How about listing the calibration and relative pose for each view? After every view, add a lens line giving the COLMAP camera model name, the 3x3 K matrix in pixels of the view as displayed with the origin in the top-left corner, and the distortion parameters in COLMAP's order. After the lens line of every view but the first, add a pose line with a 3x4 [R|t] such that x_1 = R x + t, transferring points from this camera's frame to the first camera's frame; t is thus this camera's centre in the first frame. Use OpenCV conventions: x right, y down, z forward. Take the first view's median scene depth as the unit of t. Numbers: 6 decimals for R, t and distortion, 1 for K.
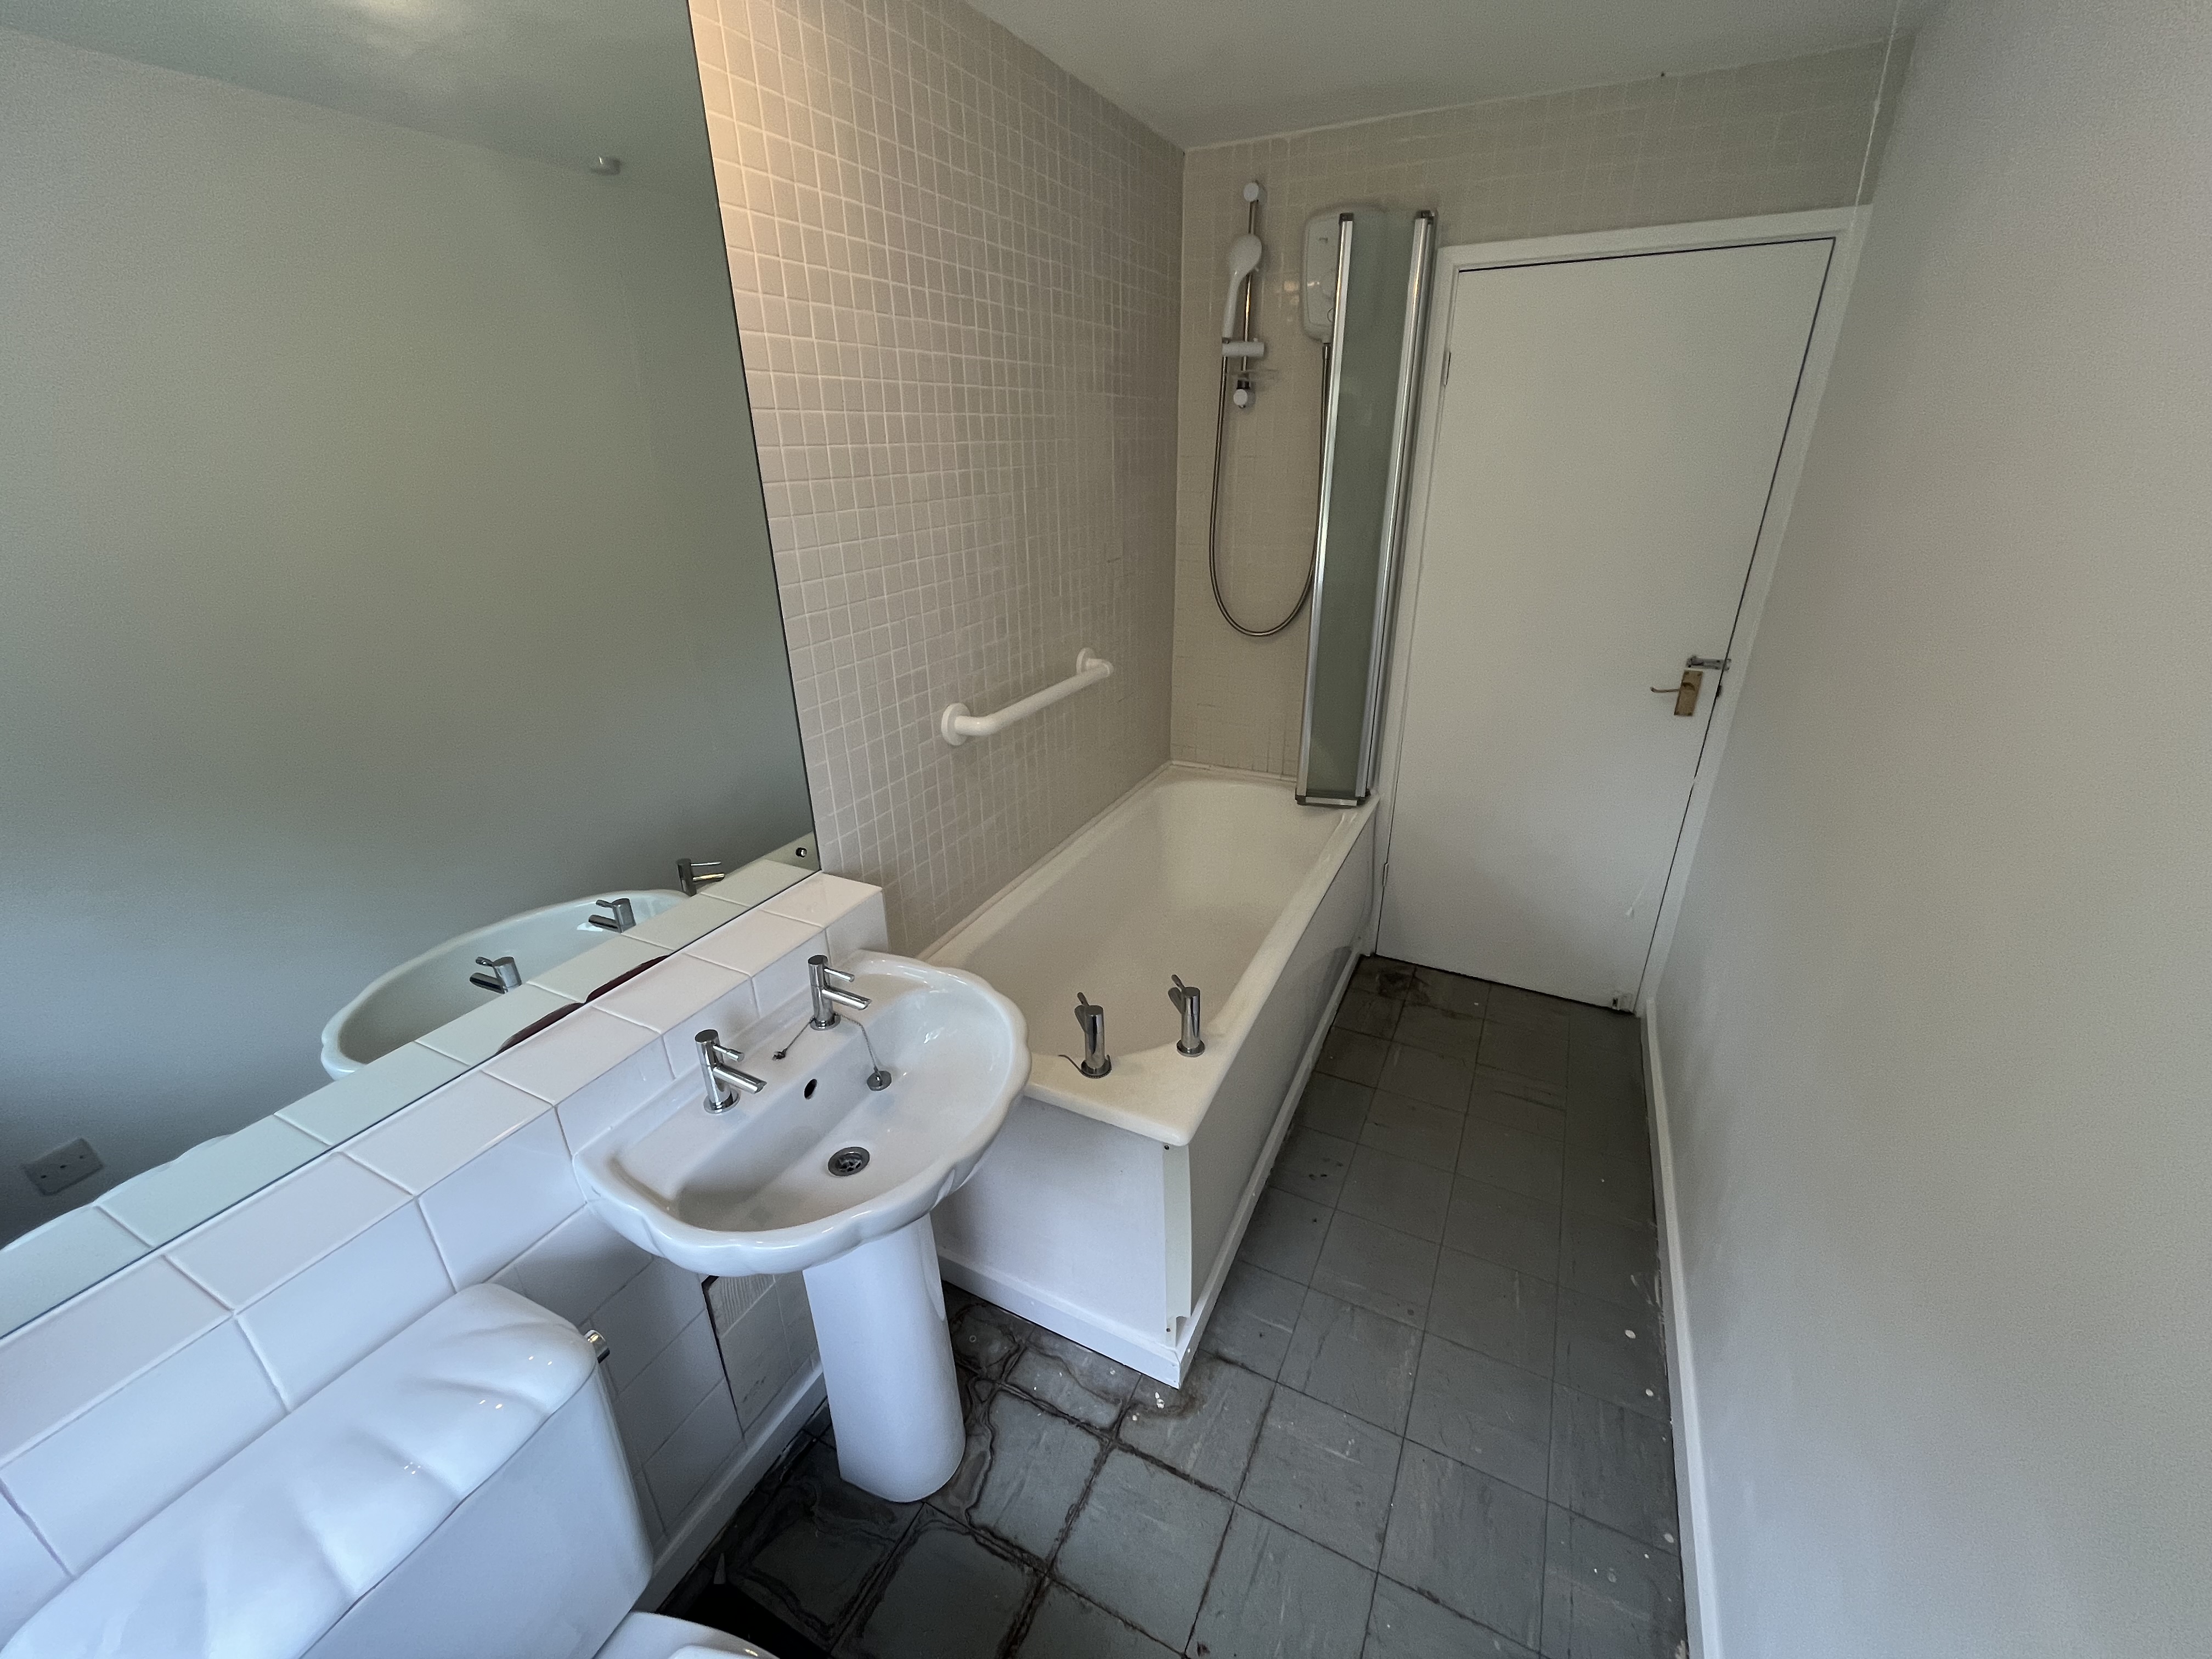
lens RADIAL K [[897.1, 0, 1097.1], [0, 897.1, 832.3], [0, 0, 1]] dist [-0.003351, -0.000061]
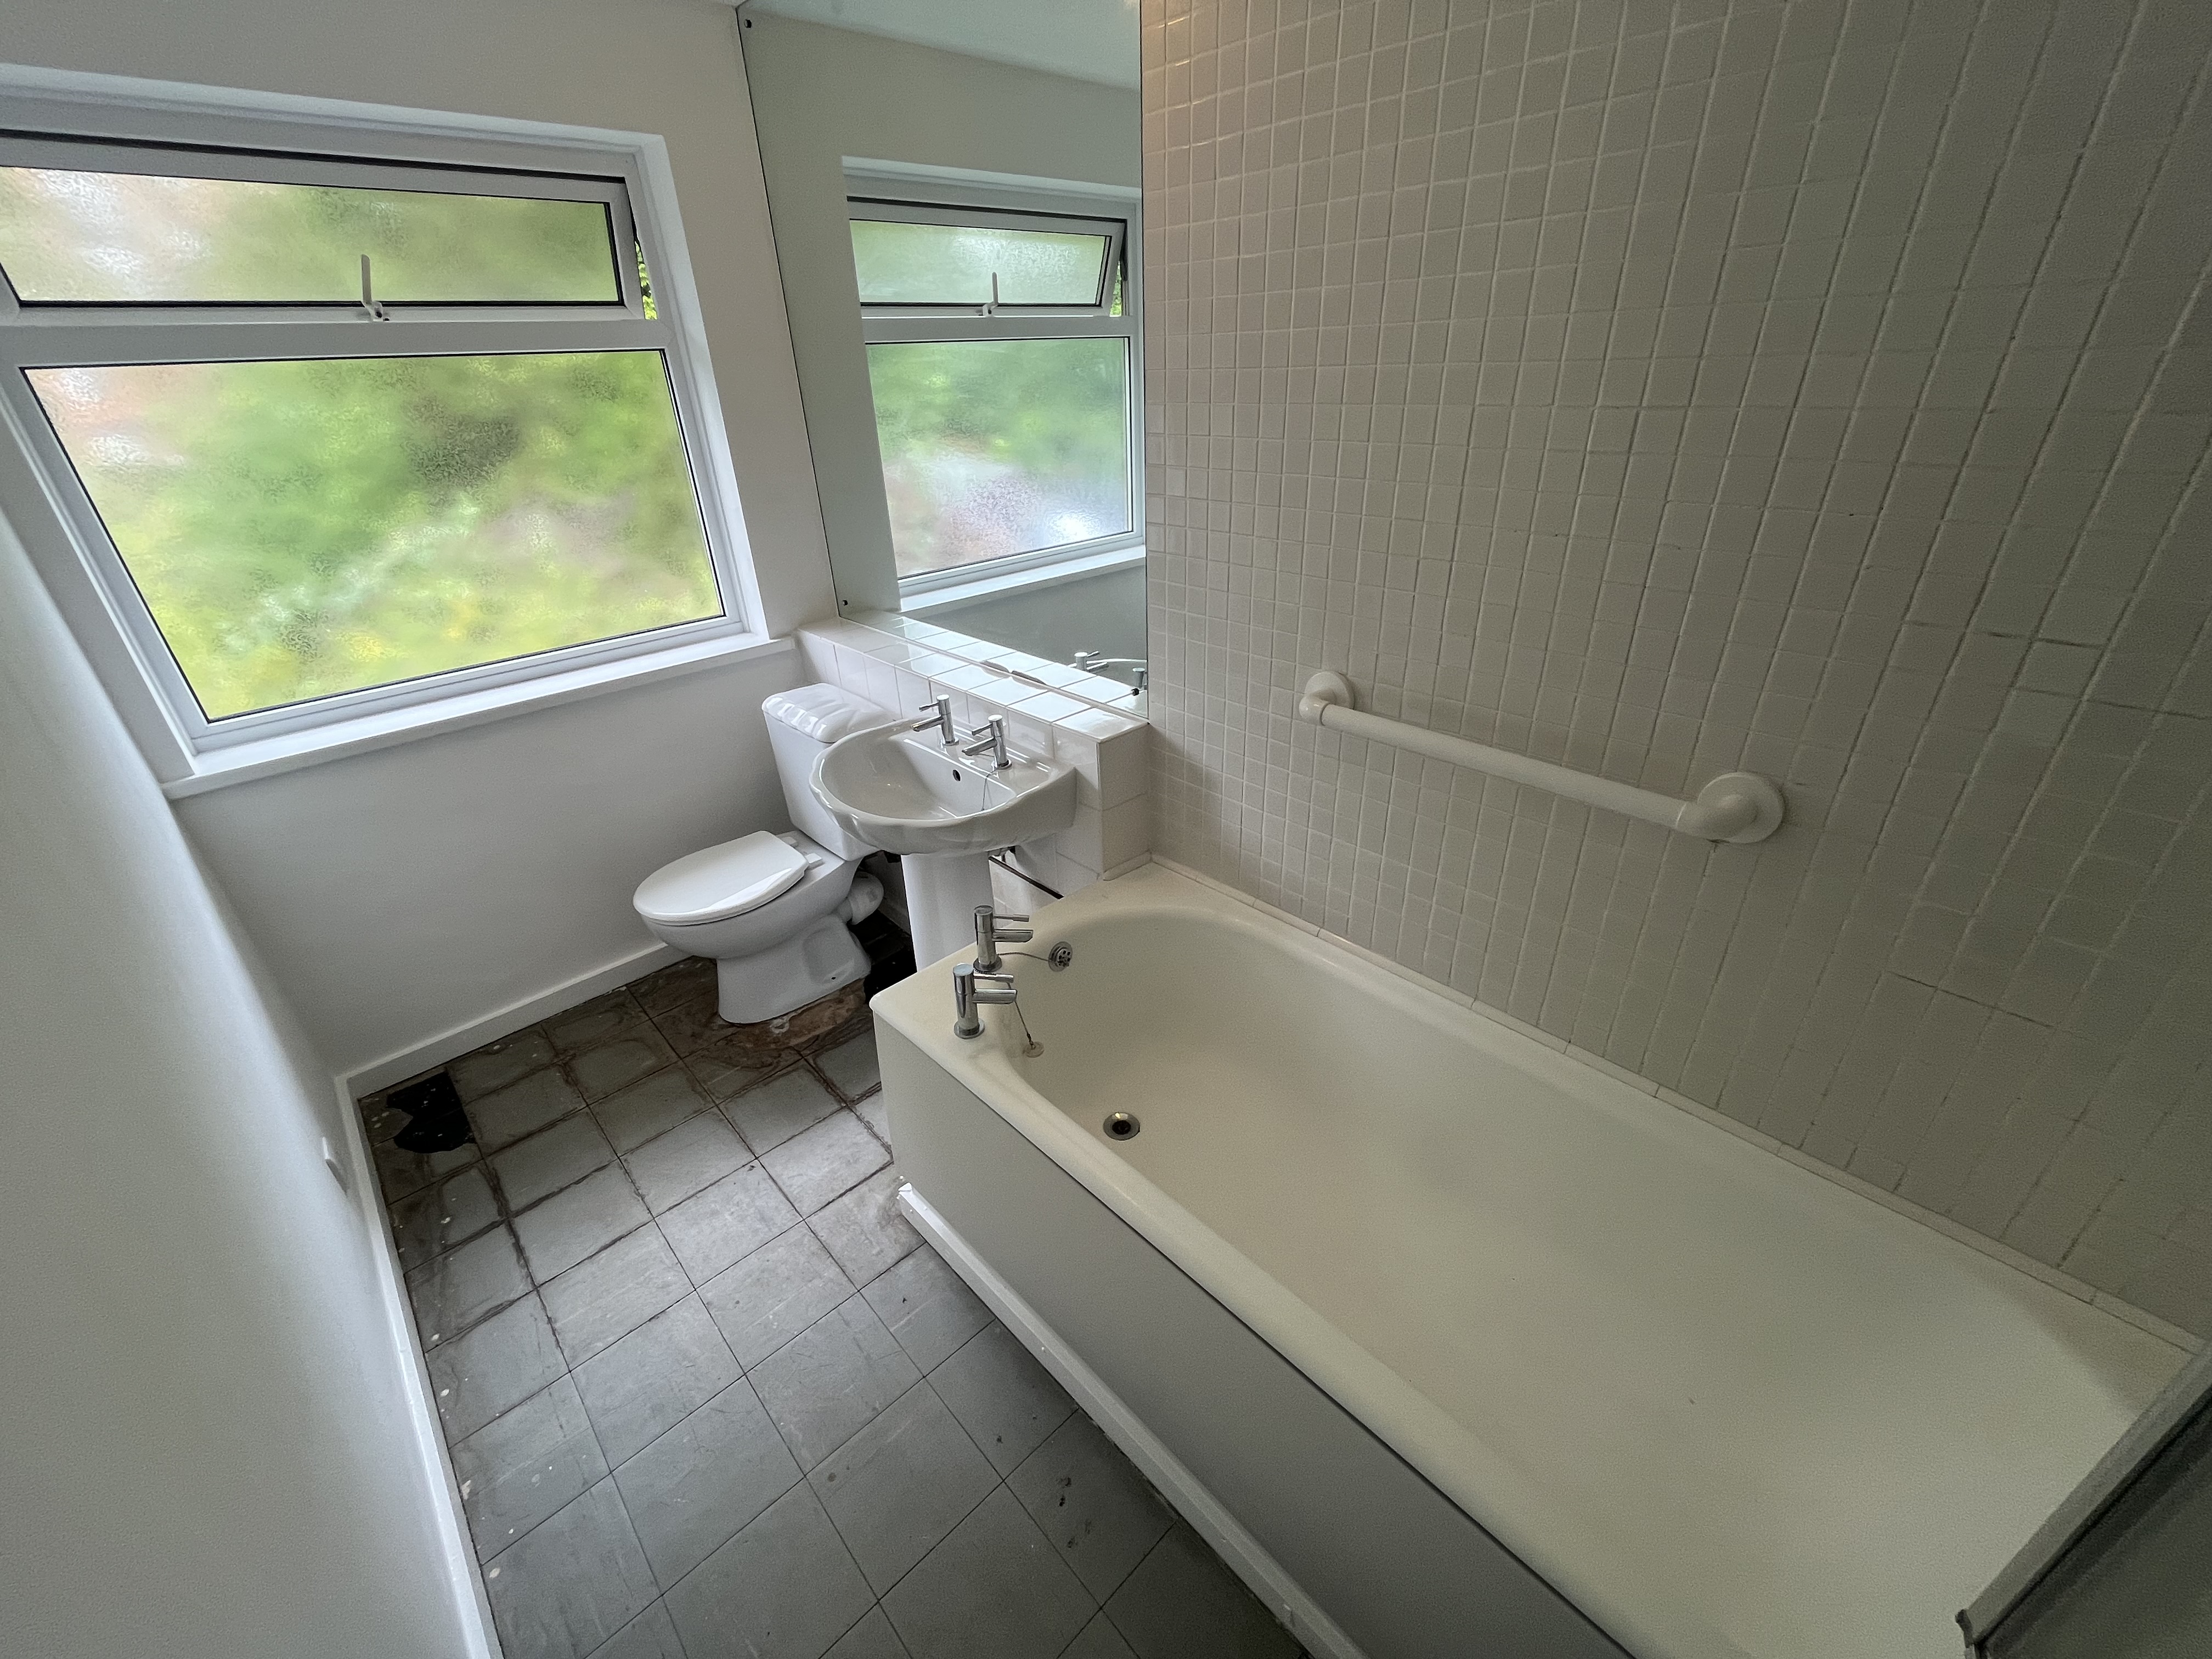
lens RADIAL K [[897.1, 0, 1097.3], [0, 897.1, 825.2], [0, 0, 1]] dist [-0.003351, -0.000061]
pose [[-0.342995, 0.460387, -0.818779, 0.736711], [-0.337937, 0.752814, 0.564862, -0.492358], [0.876443, 0.470441, -0.102629, 1.140672]]
